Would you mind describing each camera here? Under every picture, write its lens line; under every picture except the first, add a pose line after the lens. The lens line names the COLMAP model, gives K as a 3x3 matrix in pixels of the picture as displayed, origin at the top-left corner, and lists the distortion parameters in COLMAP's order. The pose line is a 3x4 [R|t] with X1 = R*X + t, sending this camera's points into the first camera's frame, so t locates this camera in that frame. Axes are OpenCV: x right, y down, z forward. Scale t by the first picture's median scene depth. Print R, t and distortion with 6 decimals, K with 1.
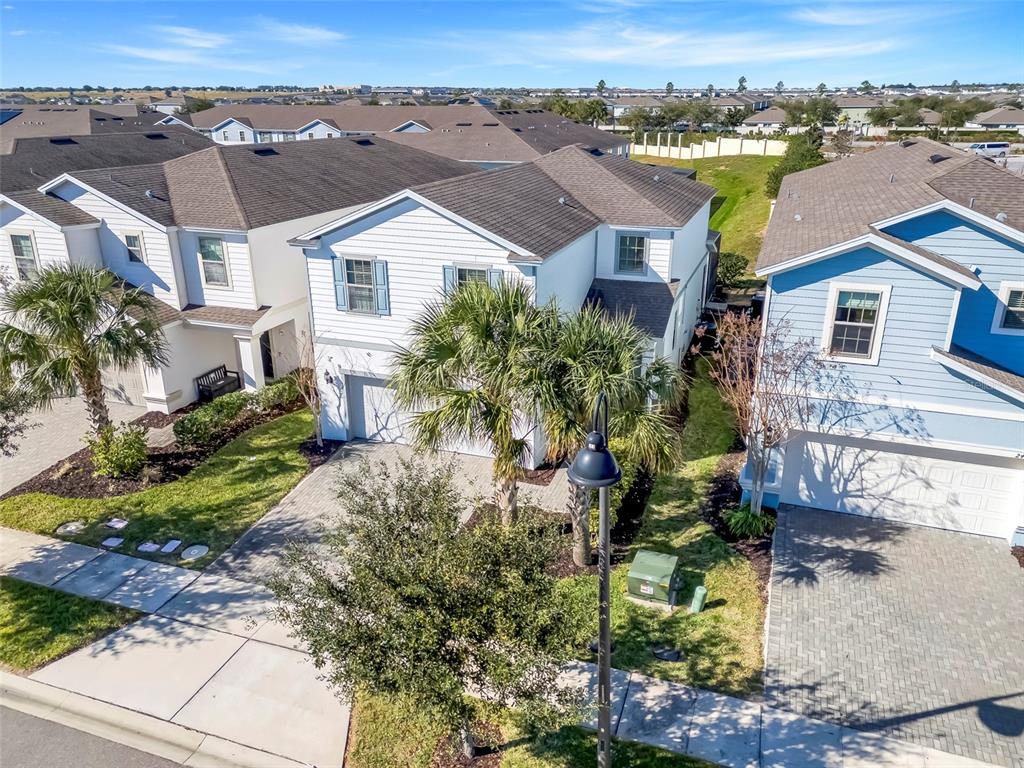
lens RADIAL K [[750.8, 0, 512.0], [0, 750.8, 384.0], [0, 0, 1]] dist [0.074409, -0.067269]
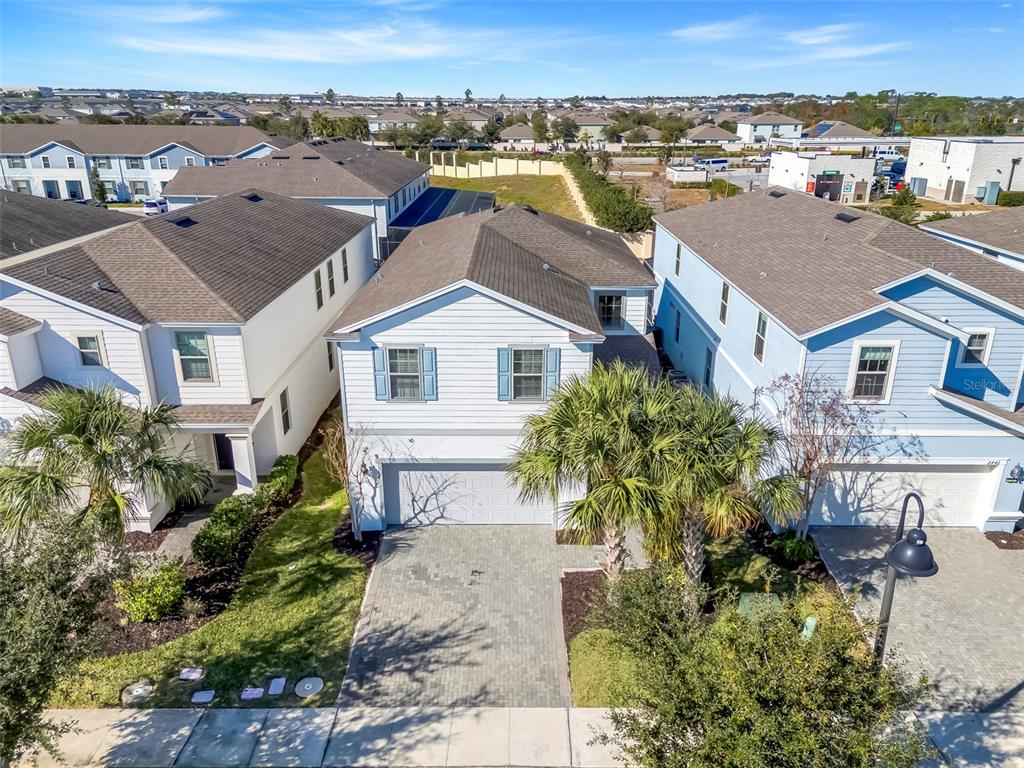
lens RADIAL K [[750.8, 0, 512.0], [0, 750.8, 384.0], [0, 0, 1]] dist [0.074409, -0.067269]
pose [[0.943242, -0.110783, 0.313083, -0.393812], [0.113590, 0.993484, 0.009321, -0.115485], [-0.312076, 0.026771, 0.949680, 0.028277]]
